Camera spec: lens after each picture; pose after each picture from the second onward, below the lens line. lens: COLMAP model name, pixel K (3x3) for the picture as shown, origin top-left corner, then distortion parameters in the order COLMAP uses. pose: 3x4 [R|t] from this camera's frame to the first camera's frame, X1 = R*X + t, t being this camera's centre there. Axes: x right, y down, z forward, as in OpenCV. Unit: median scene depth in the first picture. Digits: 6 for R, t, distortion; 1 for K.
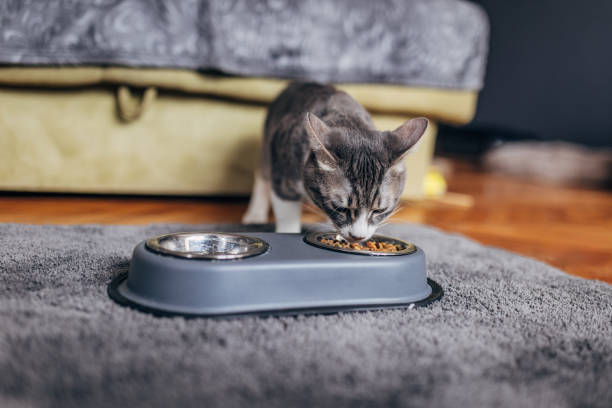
lens RADIAL K [[627.0, 0, 304.6], [0, 627.0, 204.4], [0, 0, 1]] dist [0.015731, 0.000000]
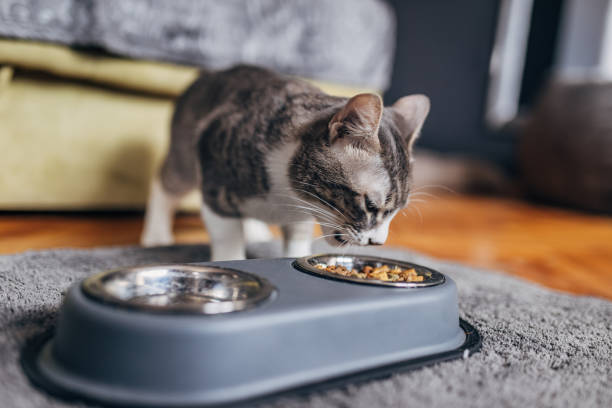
lens RADIAL K [[627.0, 0, 301.5], [0, 627.0, 206.1], [0, 0, 1]] dist [0.015731, 0.000000]
pose [[0.959979, -0.017157, 0.279547, -0.126372], [0.021723, 0.999676, -0.013243, -0.002755], [-0.279229, 0.018785, 0.960041, 0.199409]]
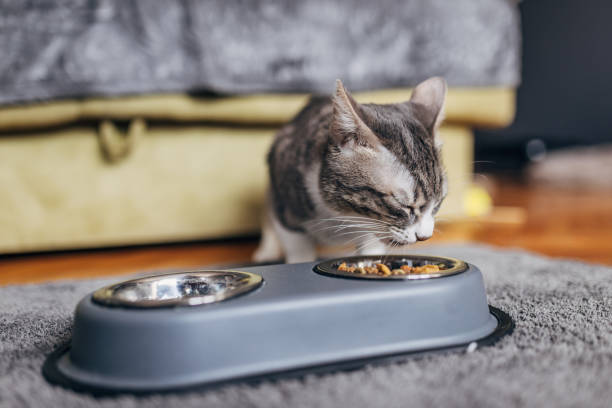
lens RADIAL K [[627.0, 0, 302.1], [0, 627.0, 198.3], [0, 0, 1]] dist [0.015731, 0.000000]
pose [[0.992442, -0.107056, -0.059975, 0.025083], [0.101636, 0.991000, -0.087113, 0.023739], [0.068761, 0.080359, 0.994391, 0.165019]]
